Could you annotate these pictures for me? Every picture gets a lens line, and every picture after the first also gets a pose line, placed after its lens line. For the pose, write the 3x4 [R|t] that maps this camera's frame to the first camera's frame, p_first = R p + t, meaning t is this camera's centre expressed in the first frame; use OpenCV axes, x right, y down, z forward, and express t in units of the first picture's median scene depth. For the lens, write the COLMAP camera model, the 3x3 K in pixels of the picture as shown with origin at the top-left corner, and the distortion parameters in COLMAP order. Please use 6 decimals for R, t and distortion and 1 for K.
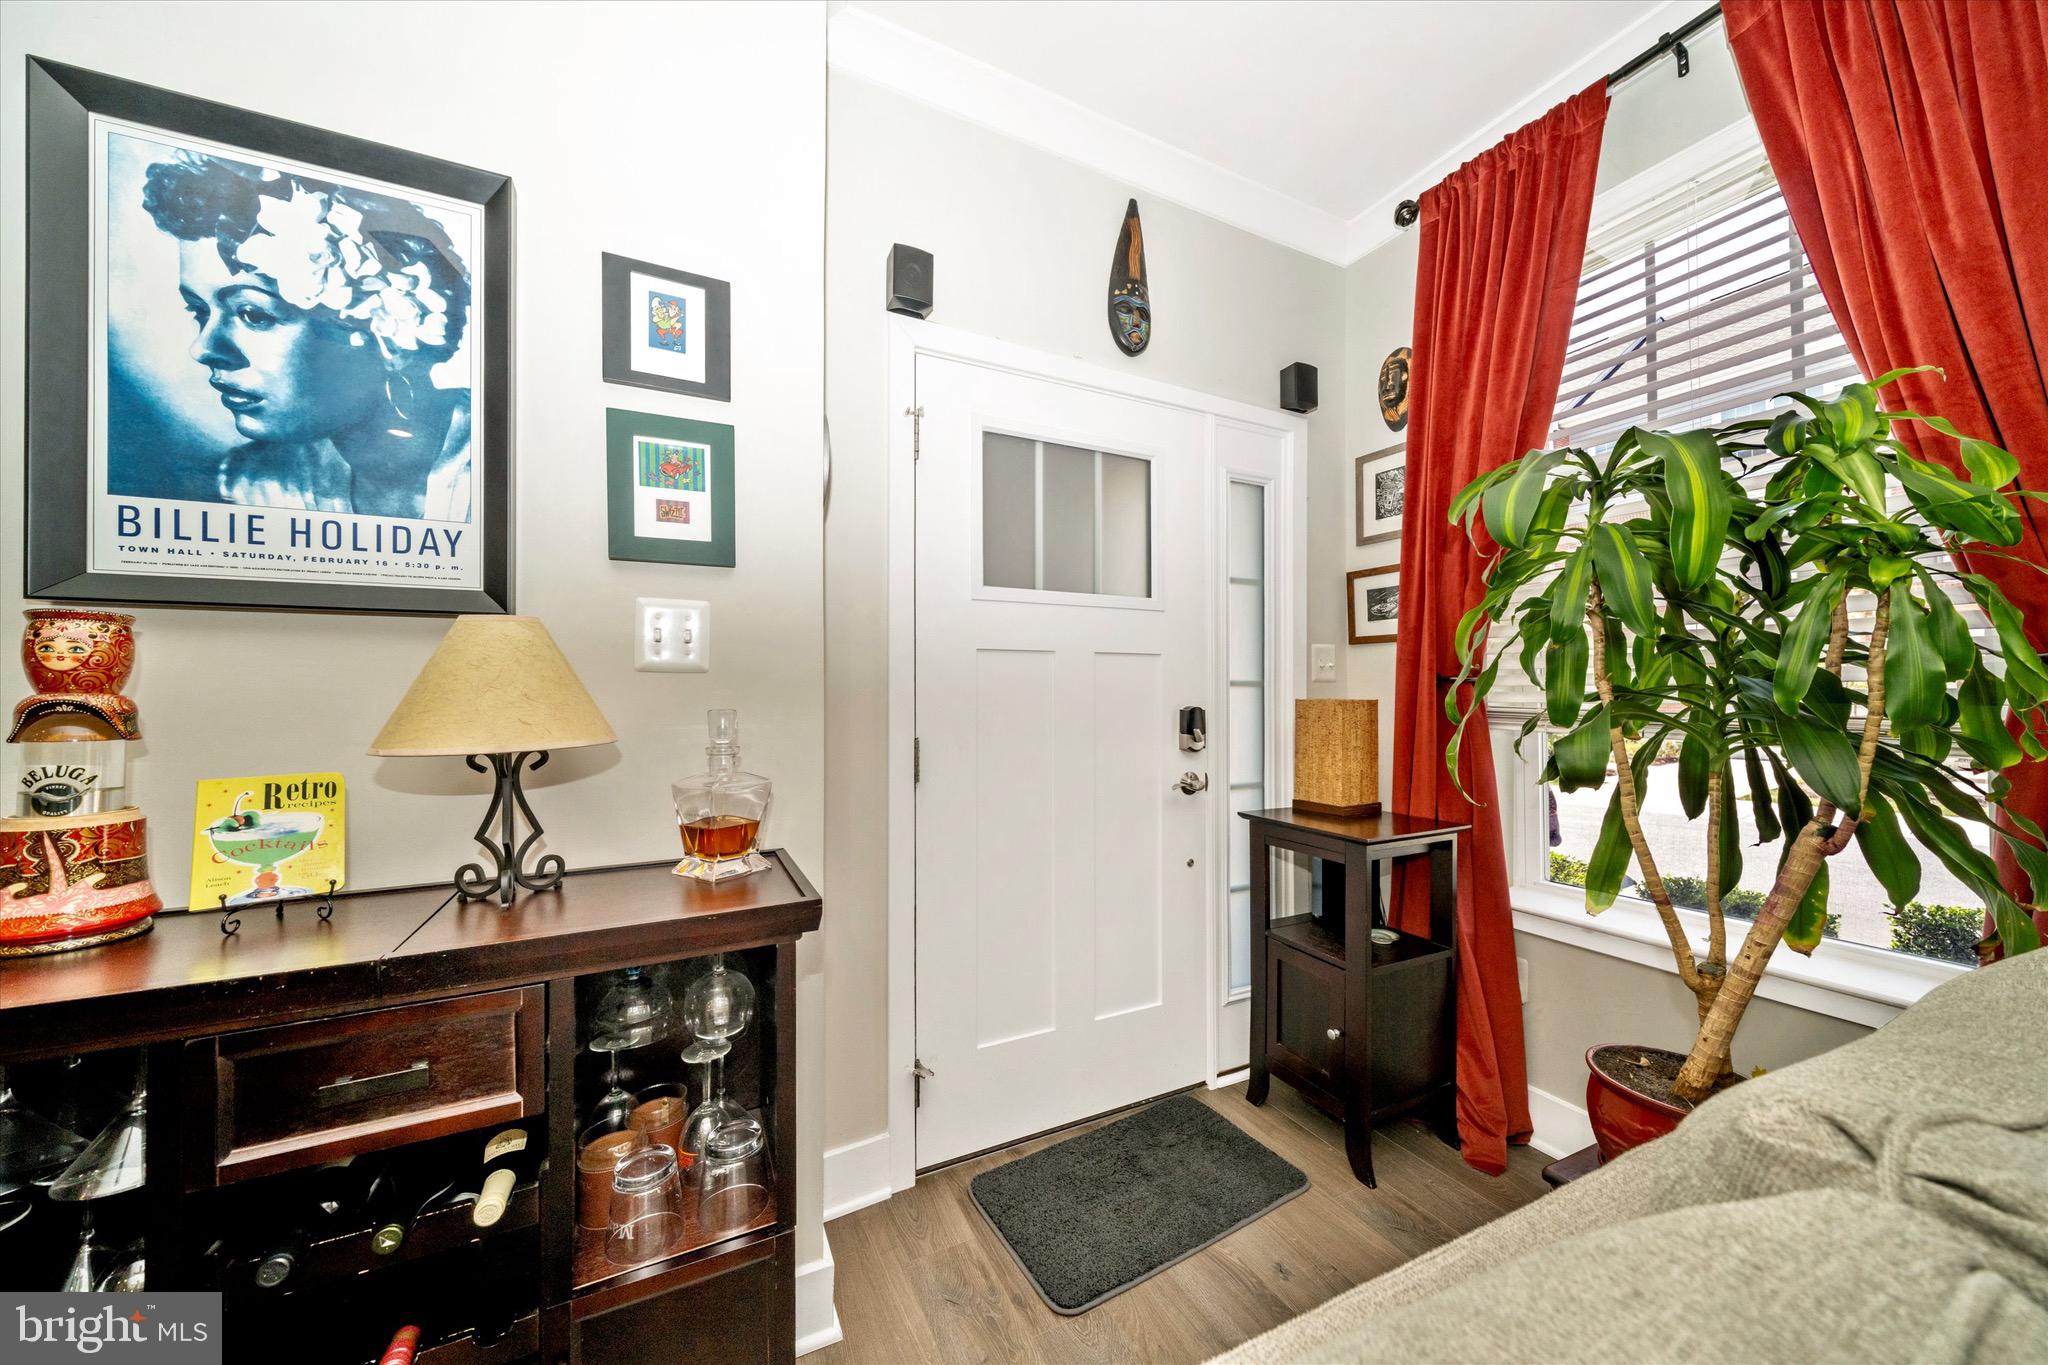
lens RADIAL K [[712.8, 0, 1021.4], [0, 712.8, 685.6], [0, 0, 1]] dist [-0.001796, -0.000347]
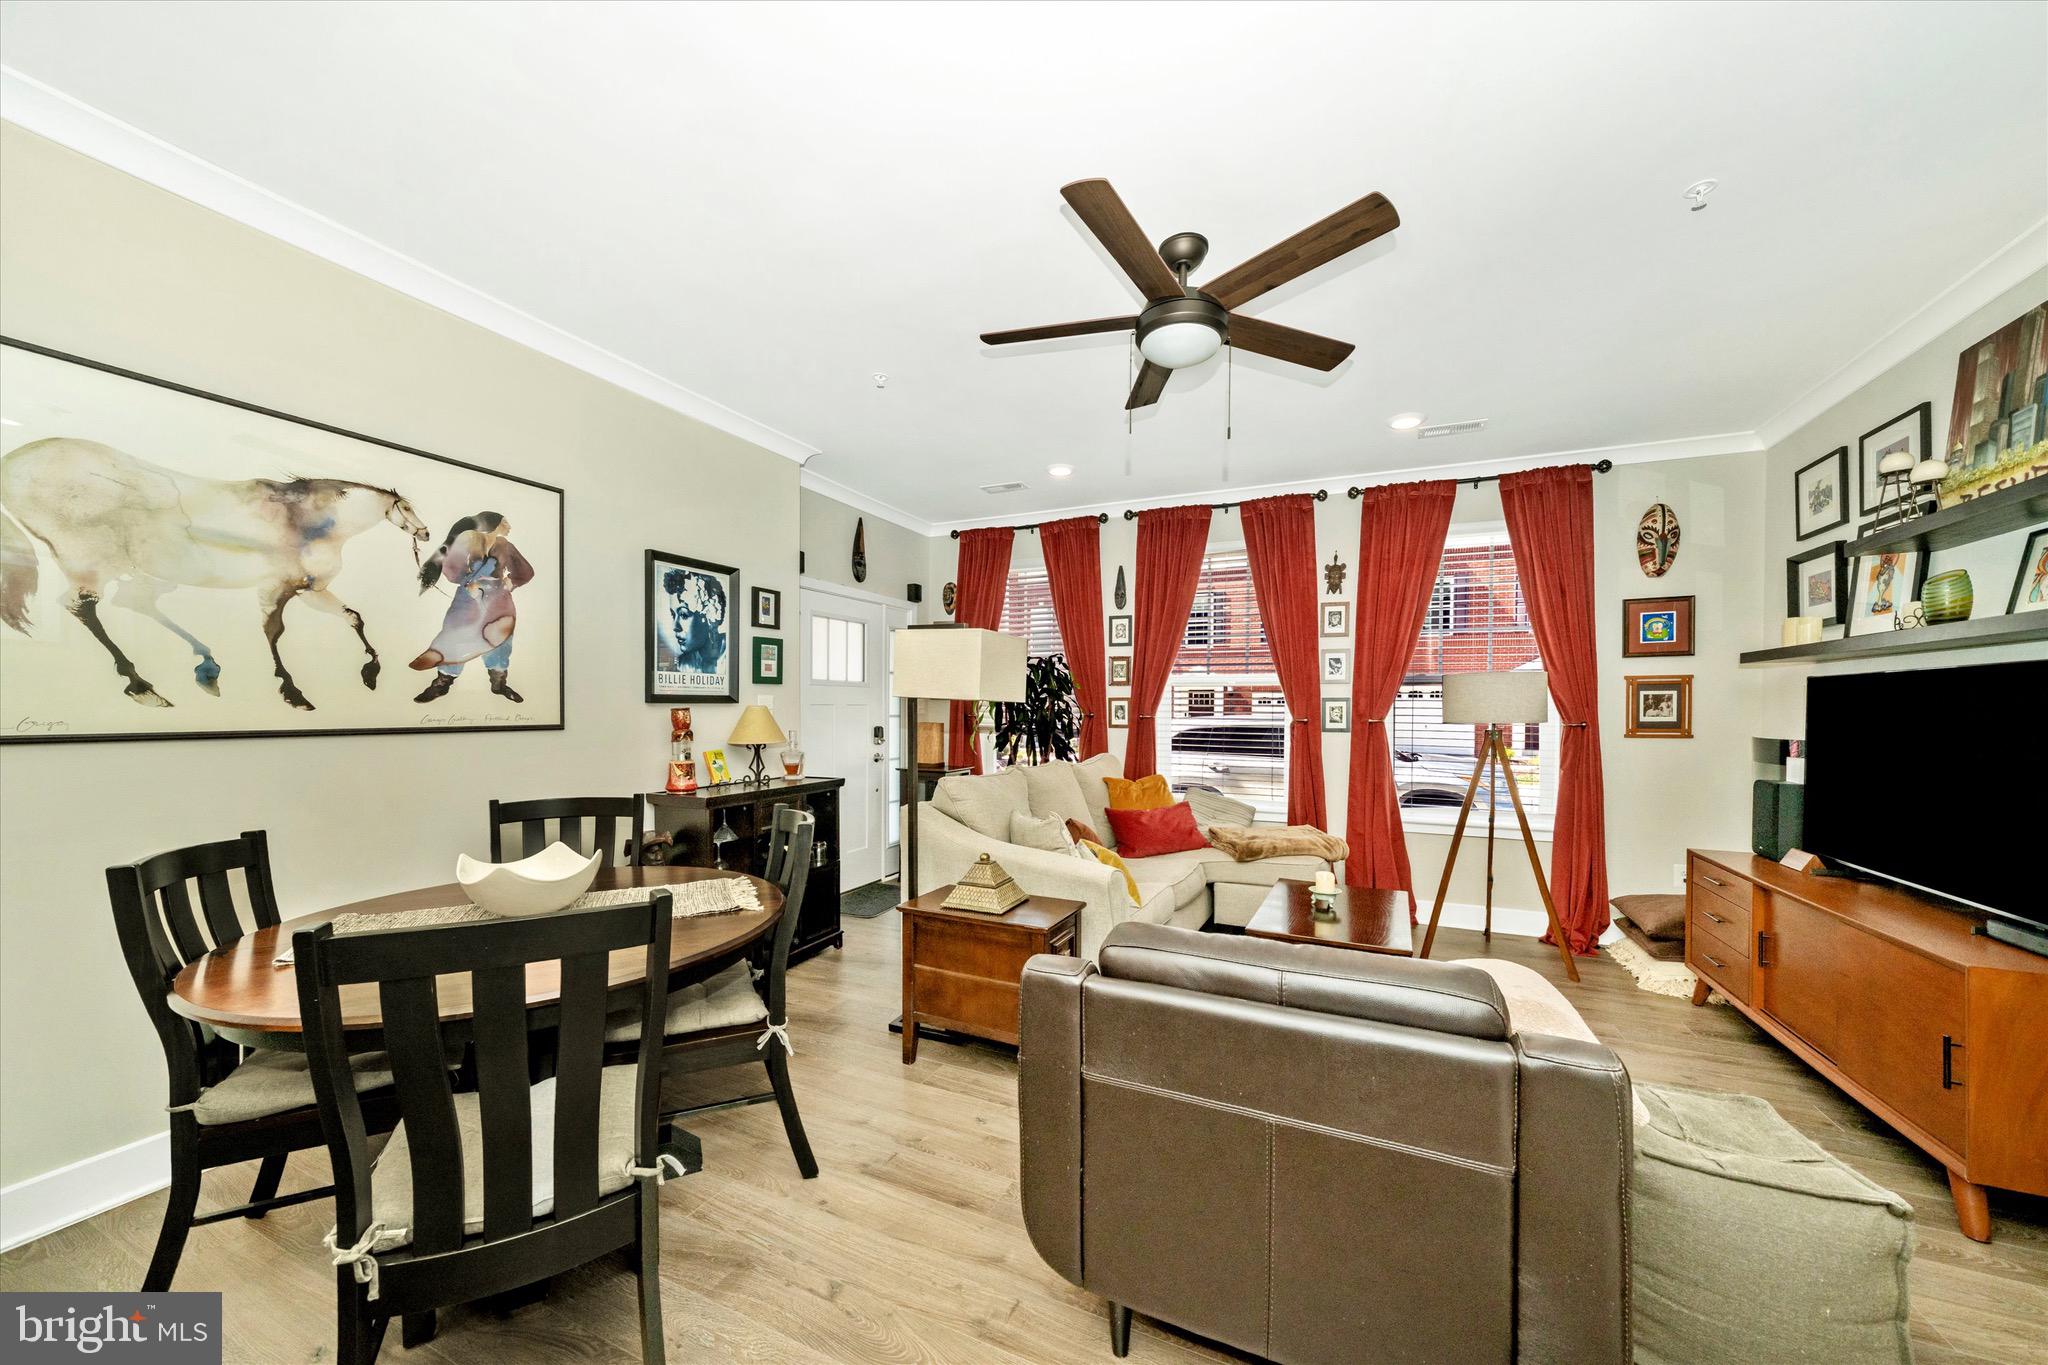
lens RADIAL K [[735.2, 0, 1014.6], [0, 735.2, 719.9], [0, 0, 1]] dist [0.000884, -0.000098]
pose [[0.795098, -0.001563, 0.606479, -1.938955], [-0.020204, 0.999373, 0.029064, -0.158950], [-0.606144, -0.035362, 0.794568, -2.719940]]
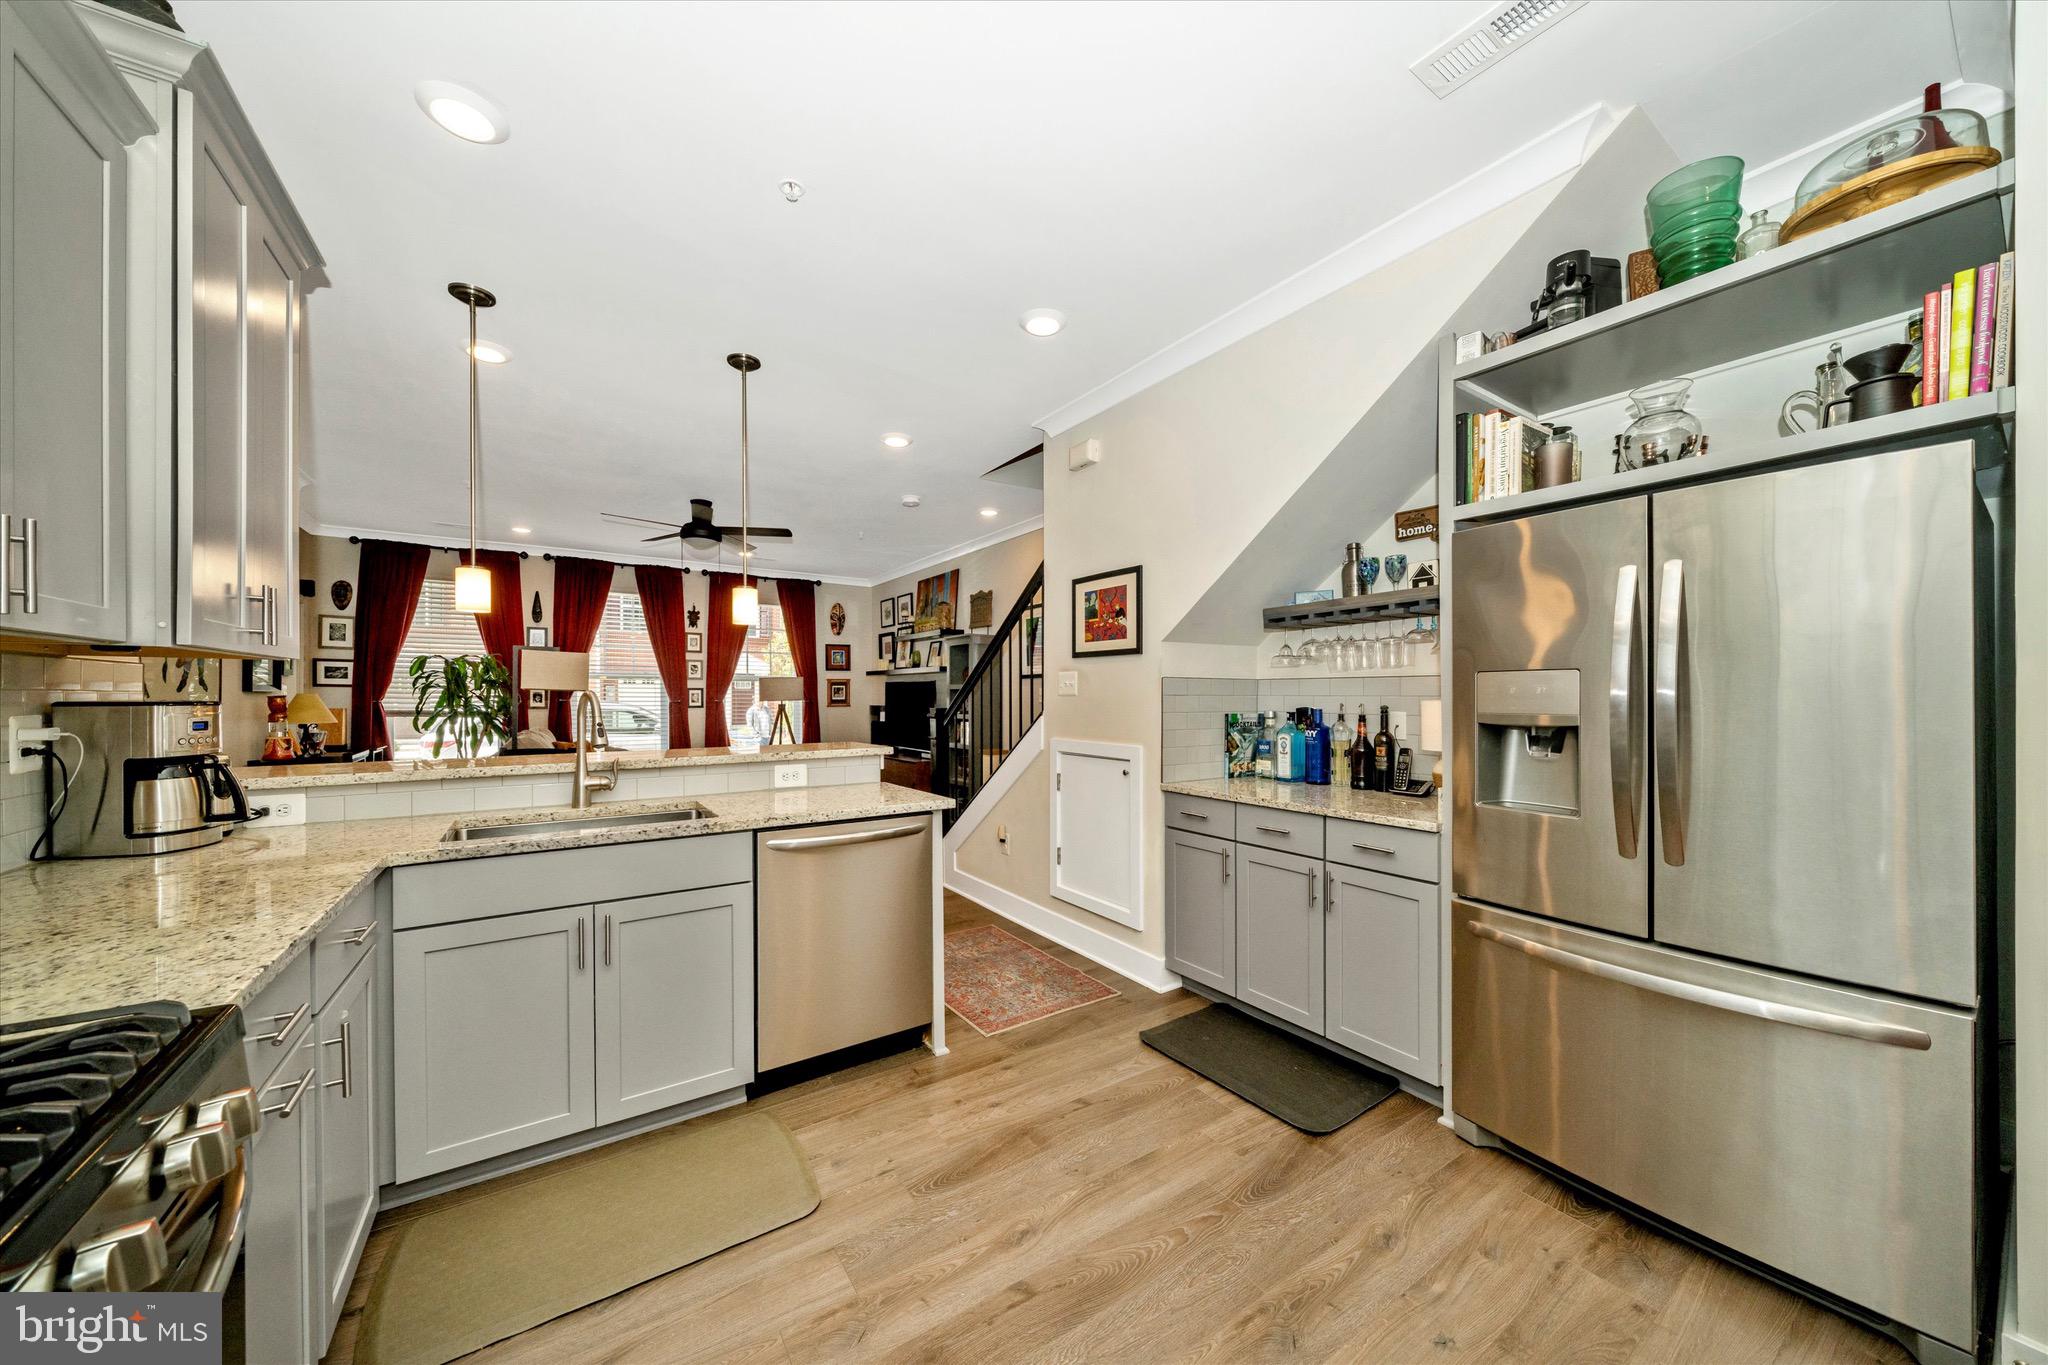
lens RADIAL K [[704.2, 0, 1043.4], [0, 704.2, 702.1], [0, 0, 1]] dist [-0.000865, -0.000028]
pose [[-0.131038, -0.005118, 0.991364, -5.734919], [-0.018951, 0.999817, 0.002657, -0.142339], [-0.991196, -0.018439, -0.131111, -3.027921]]
